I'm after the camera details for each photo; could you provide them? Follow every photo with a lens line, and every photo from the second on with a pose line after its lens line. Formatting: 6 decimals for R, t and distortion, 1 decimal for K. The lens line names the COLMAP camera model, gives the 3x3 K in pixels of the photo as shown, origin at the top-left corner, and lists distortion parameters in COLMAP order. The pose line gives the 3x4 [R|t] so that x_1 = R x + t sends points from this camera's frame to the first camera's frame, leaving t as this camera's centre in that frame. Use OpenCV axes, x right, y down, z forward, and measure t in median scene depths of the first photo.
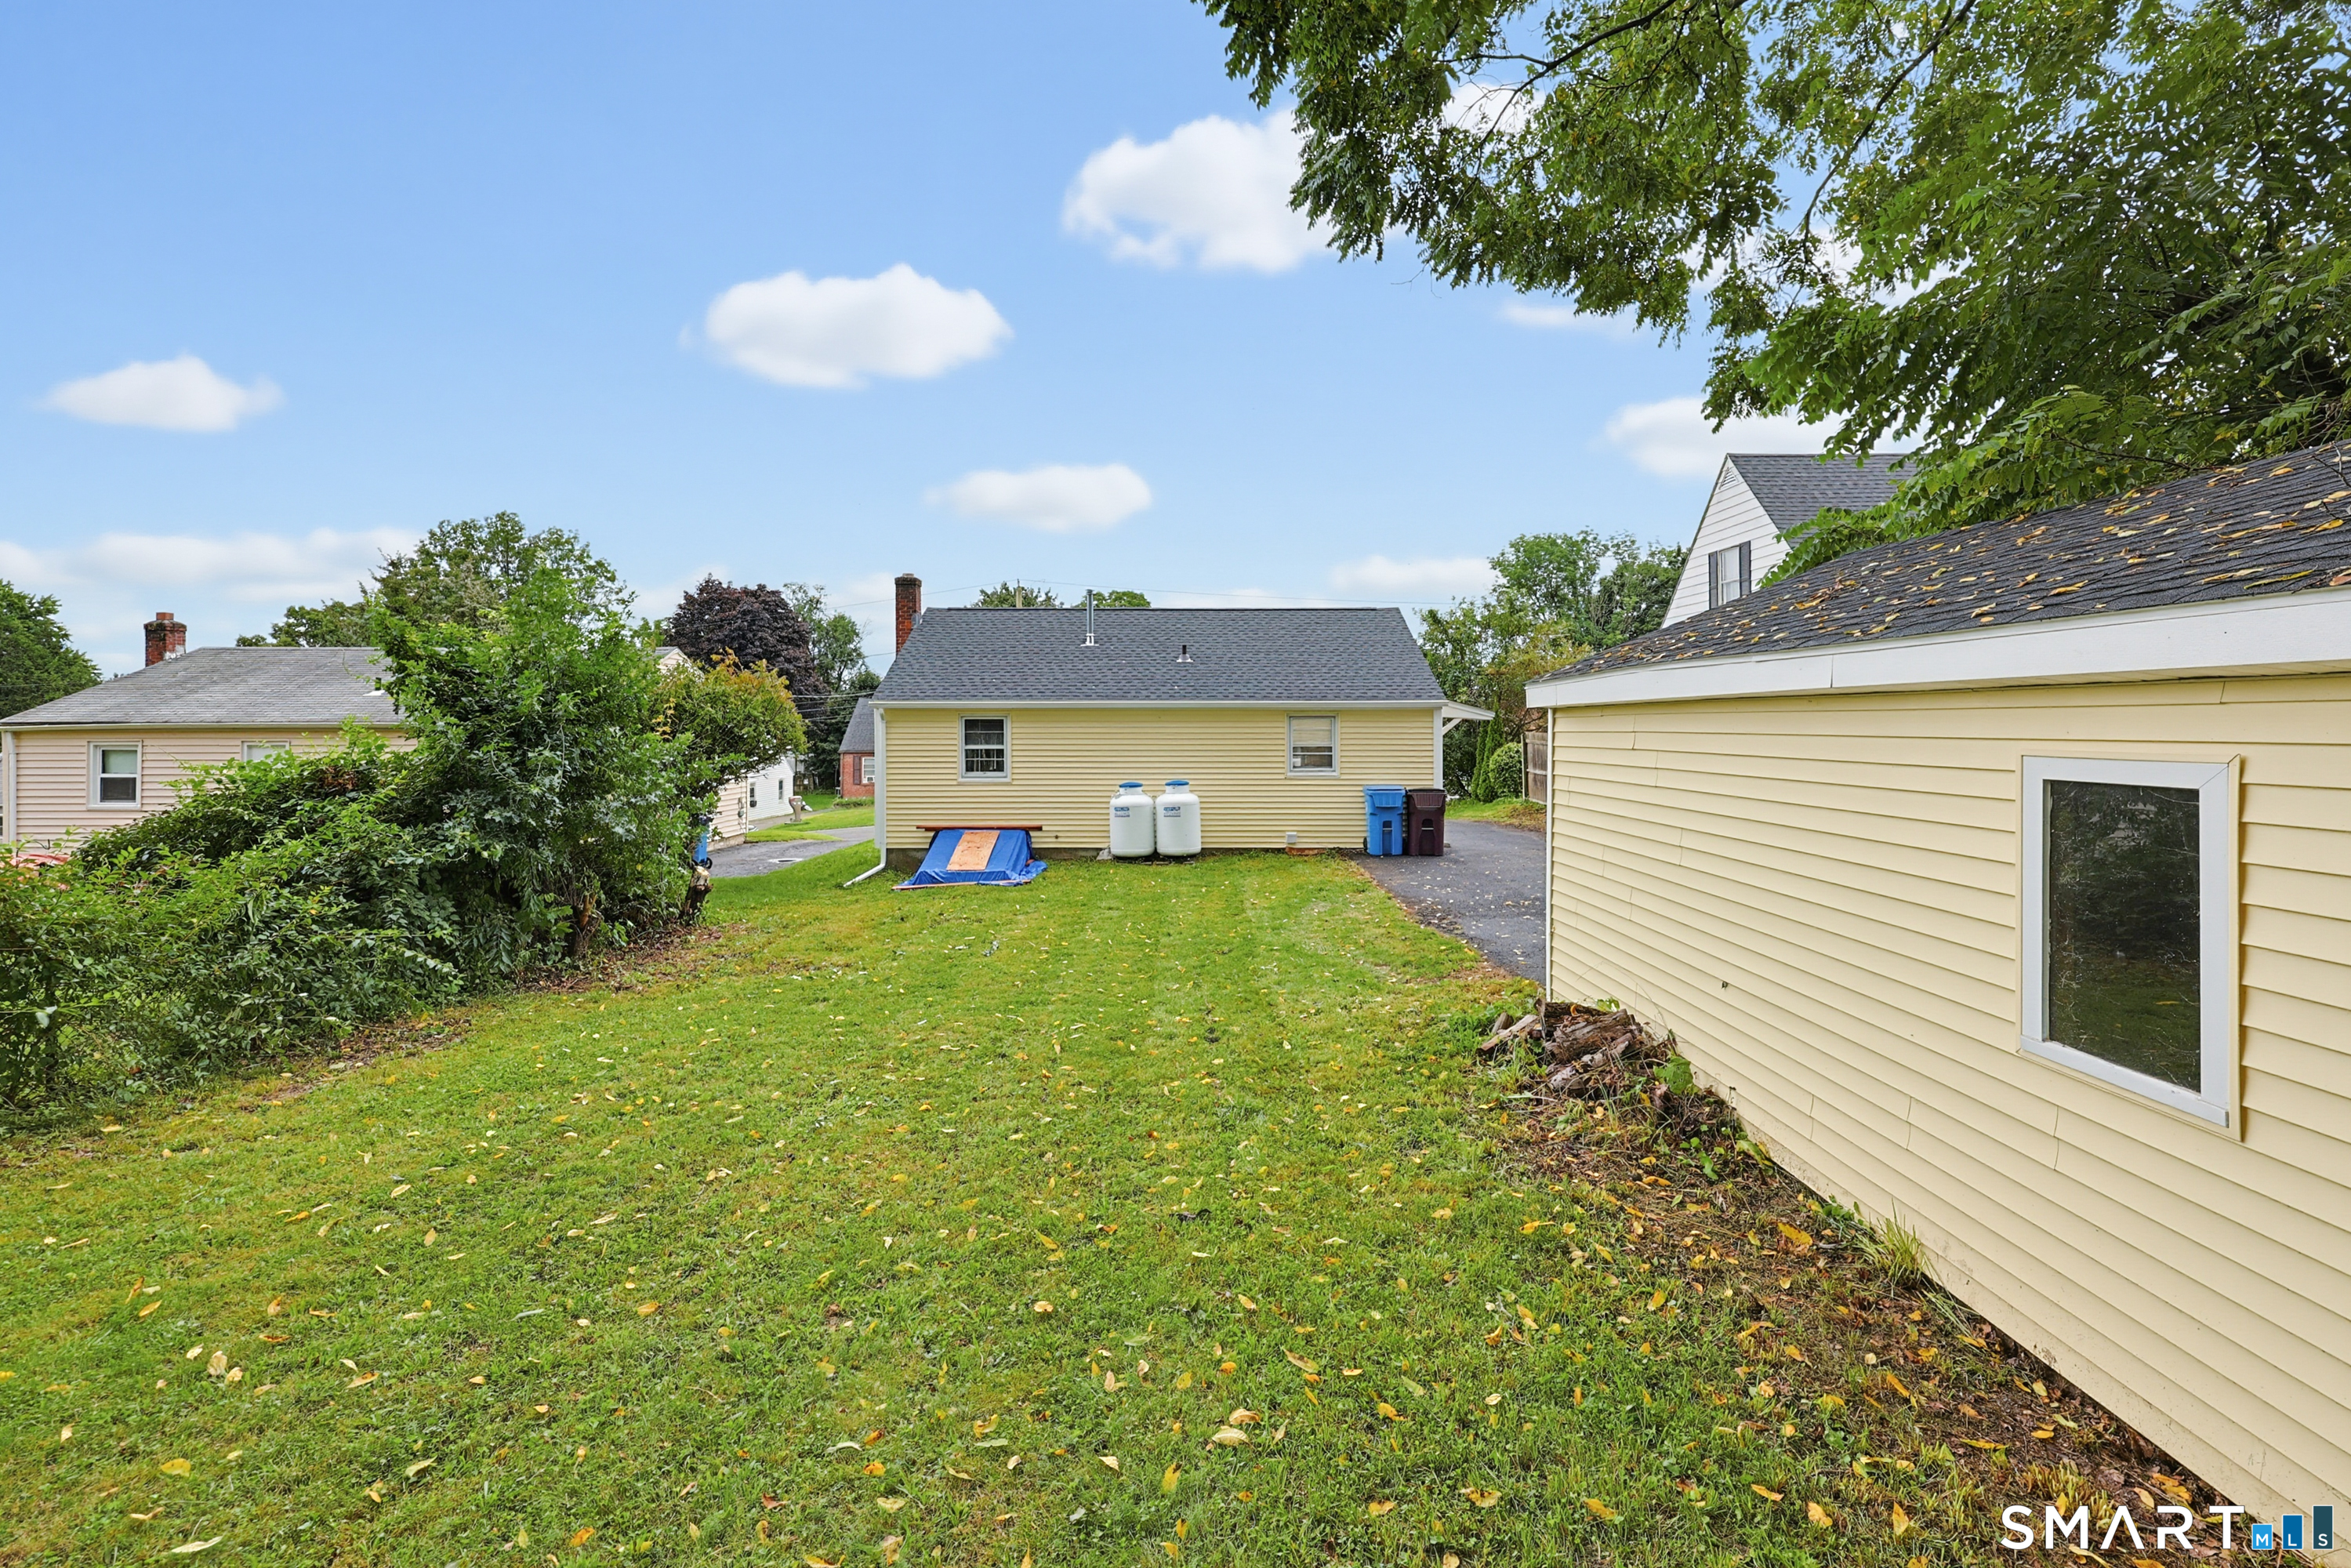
lens RADIAL K [[958.9, 0, 1175.6], [0, 958.9, 749.3], [0, 0, 1]] dist [0.002223, 0.000224]
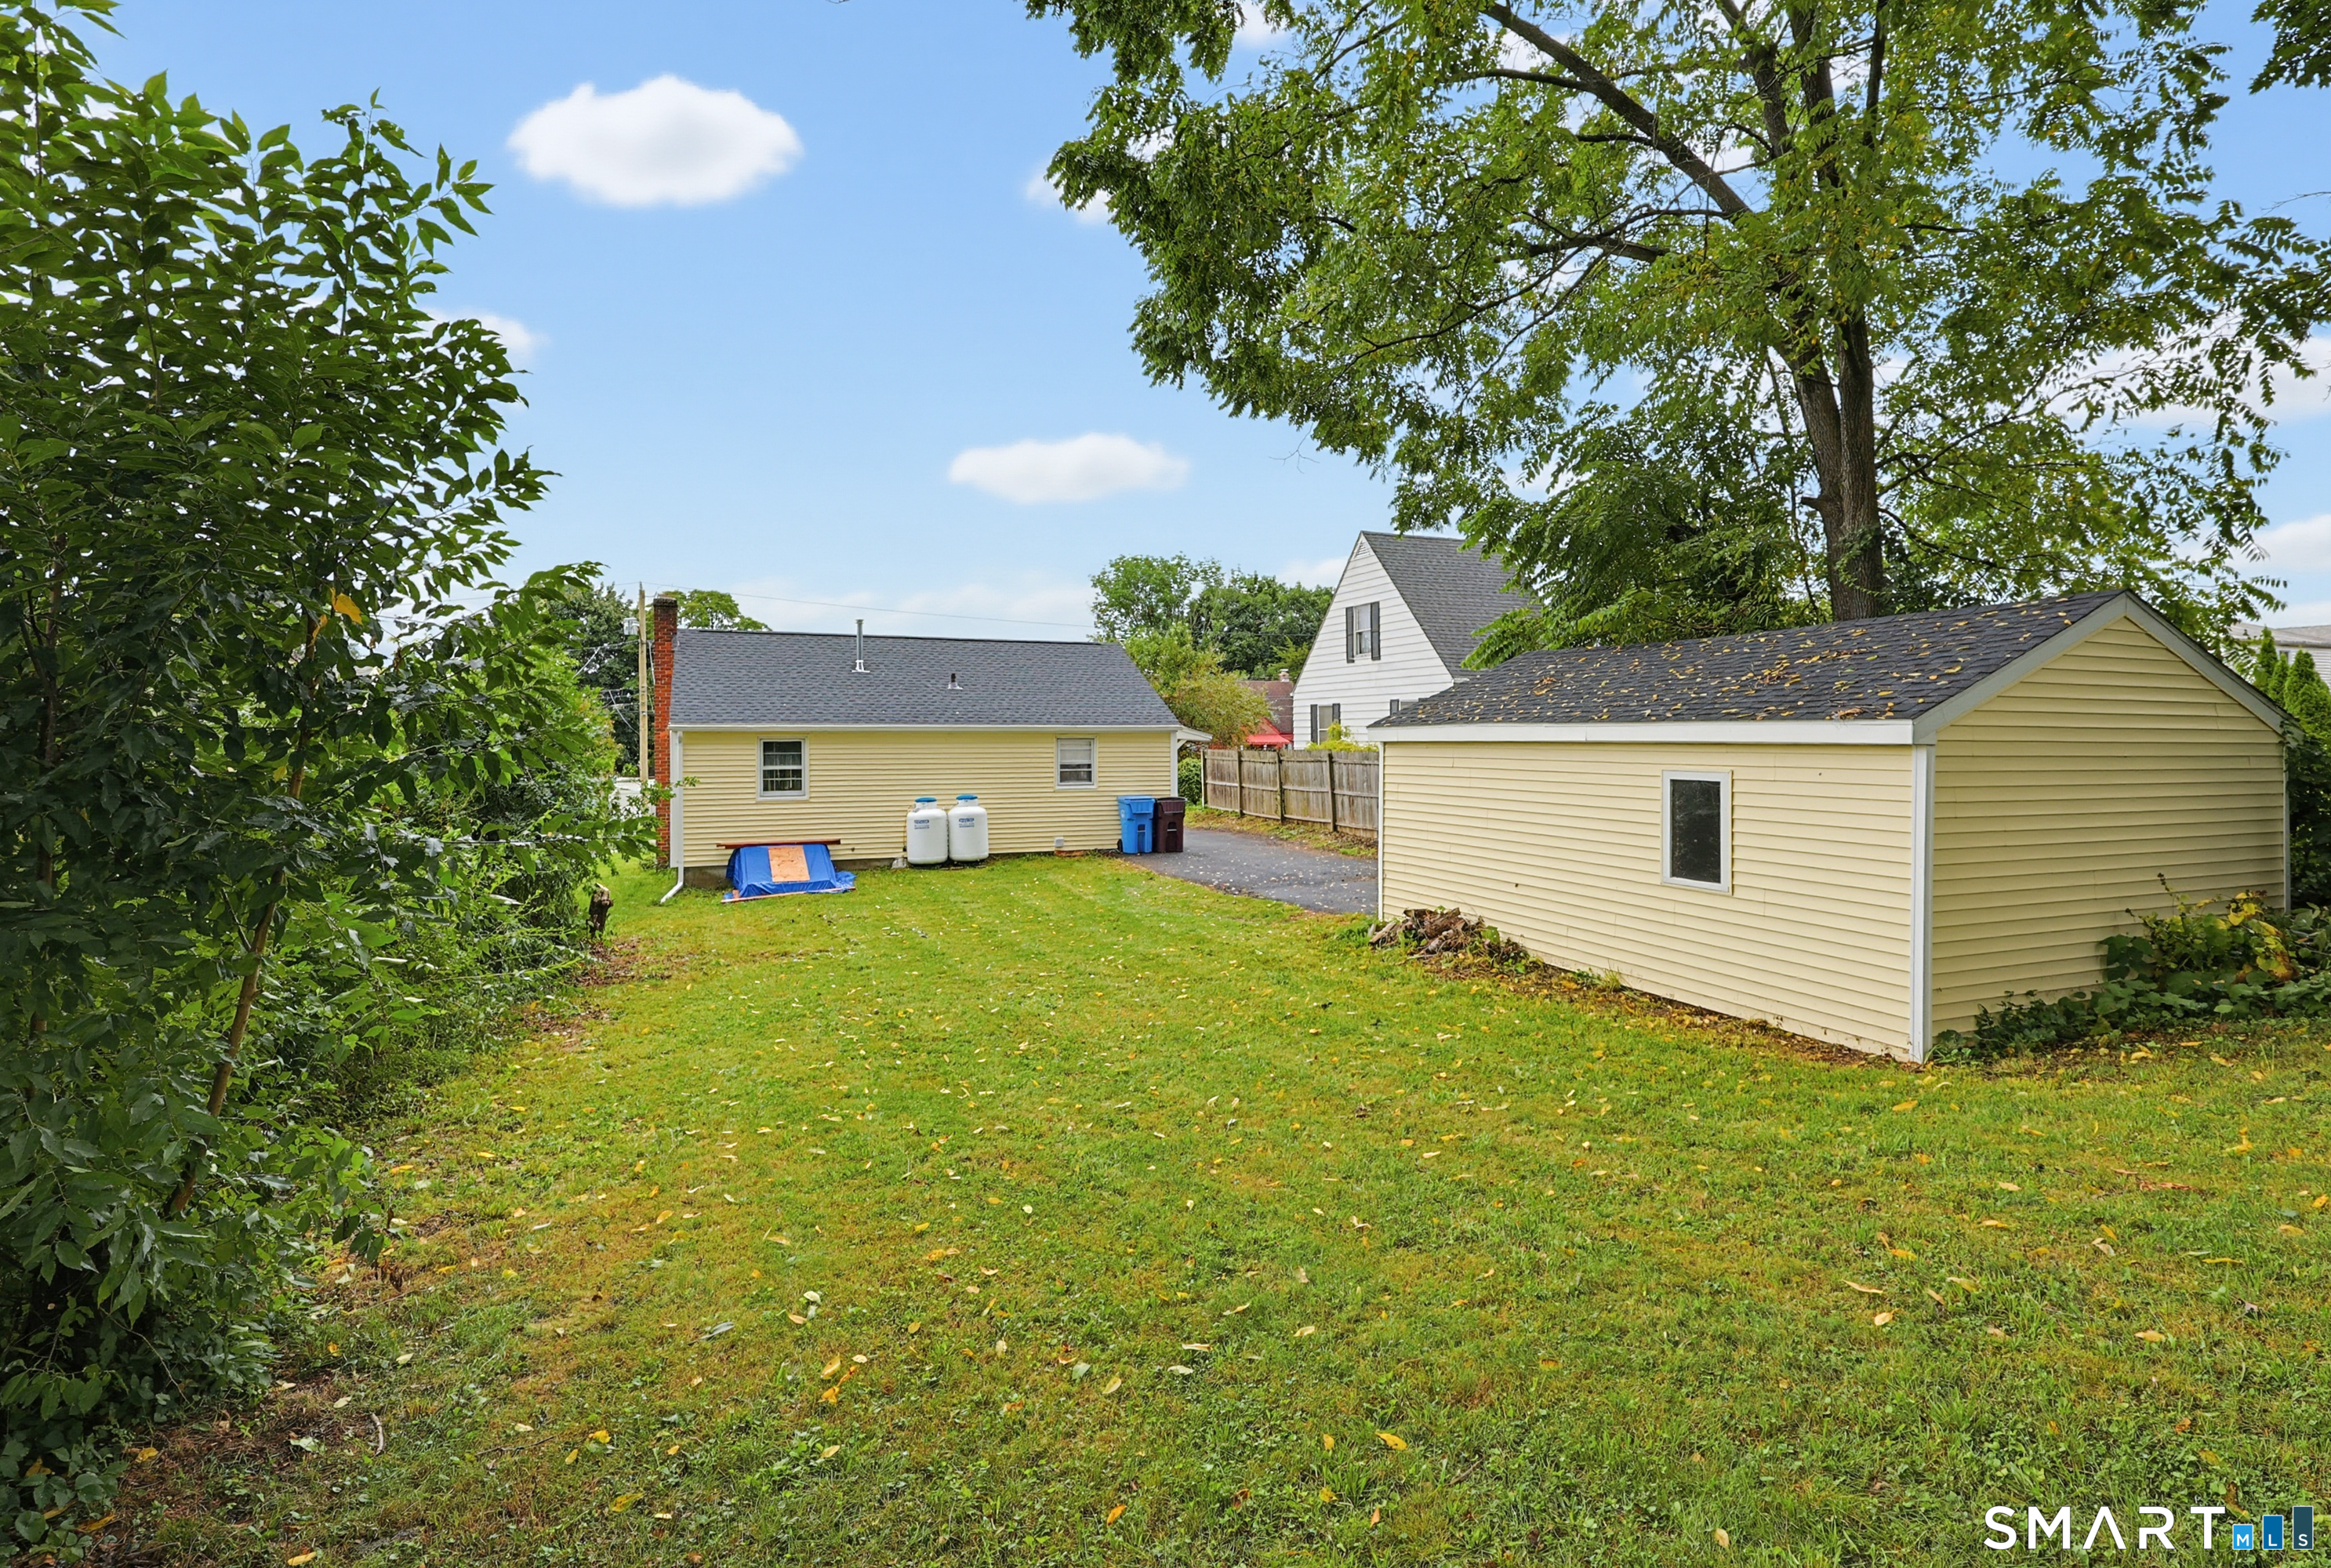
lens RADIAL K [[928.4, 0, 1165.5], [0, 928.4, 784.0], [0, 0, 1]] dist [-0.000166, -0.000039]
pose [[0.938187, -0.016989, 0.345711, -0.159216], [0.009726, 0.999694, 0.022734, -0.003393], [-0.345991, -0.017966, 0.938066, -0.113758]]
